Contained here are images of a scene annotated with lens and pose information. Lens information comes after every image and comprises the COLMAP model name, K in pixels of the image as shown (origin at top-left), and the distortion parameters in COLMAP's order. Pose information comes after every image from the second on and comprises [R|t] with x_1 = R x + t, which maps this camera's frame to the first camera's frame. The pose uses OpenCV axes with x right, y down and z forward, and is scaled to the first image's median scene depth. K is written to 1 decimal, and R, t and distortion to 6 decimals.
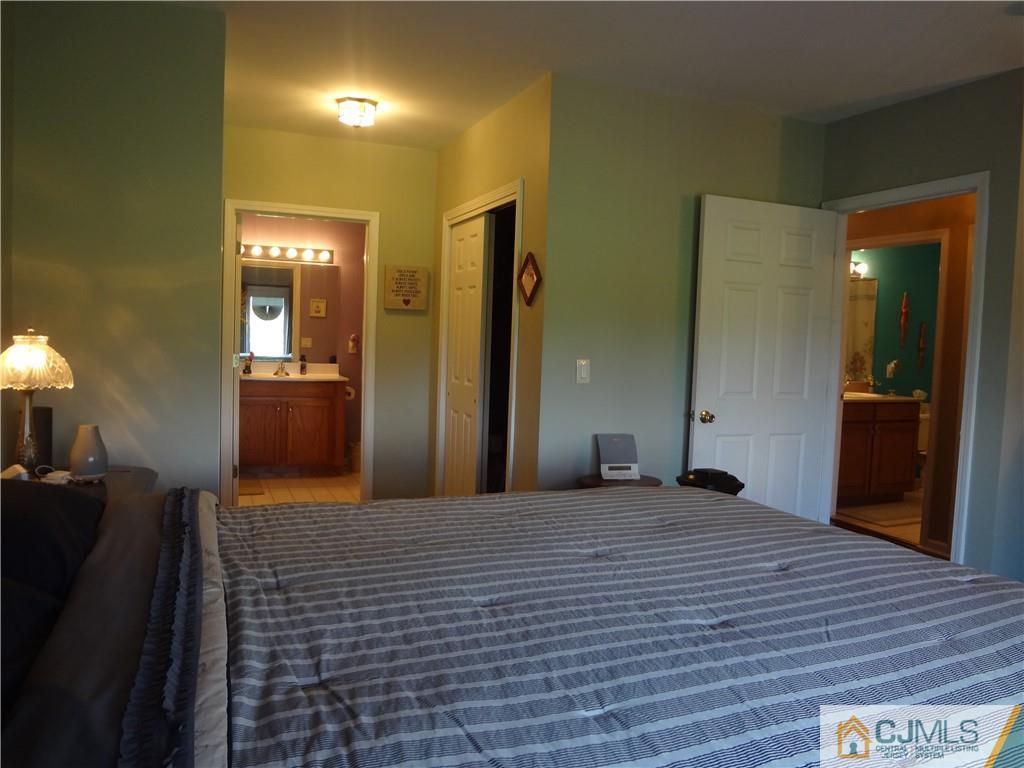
lens RADIAL K [[762.0, 0, 512.0], [0, 762.0, 384.0], [0, 0, 1]] dist [-0.046033, 0.011195]
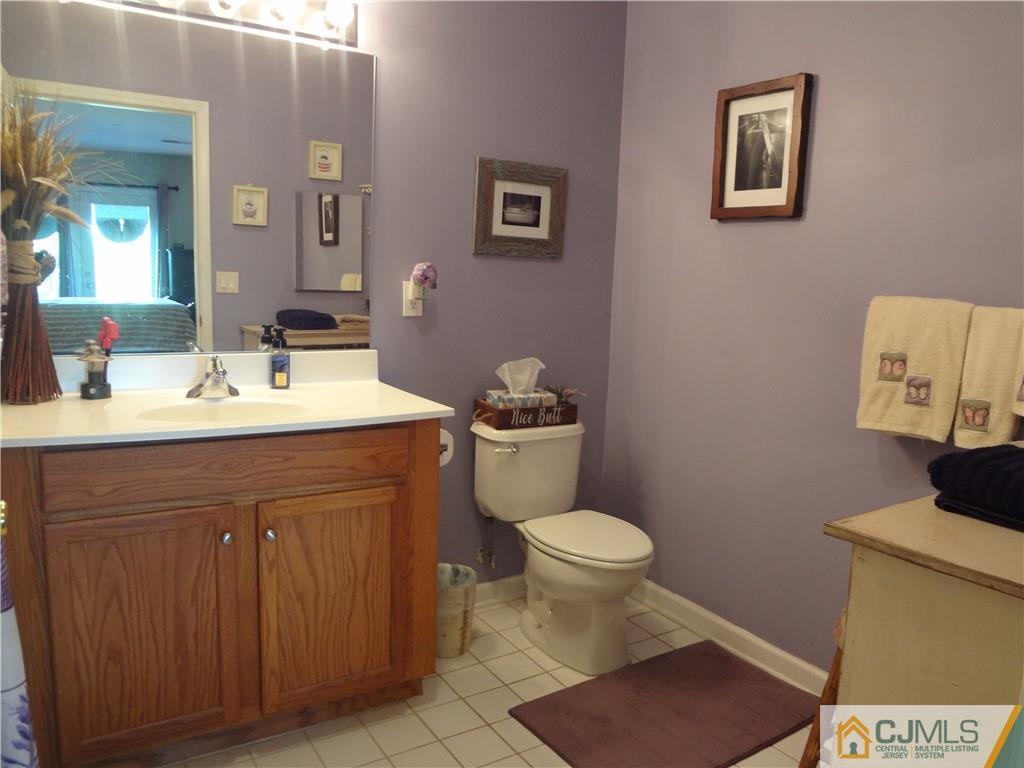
lens RADIAL K [[762.0, 0, 512.0], [0, 762.0, 384.0], [0, 0, 1]] dist [-0.046033, 0.011195]
pose [[0.985318, -0.025499, 0.168814, -0.230281], [0.010022, 0.995718, 0.091903, -0.042682], [-0.170434, -0.088862, 0.981354, 0.660150]]
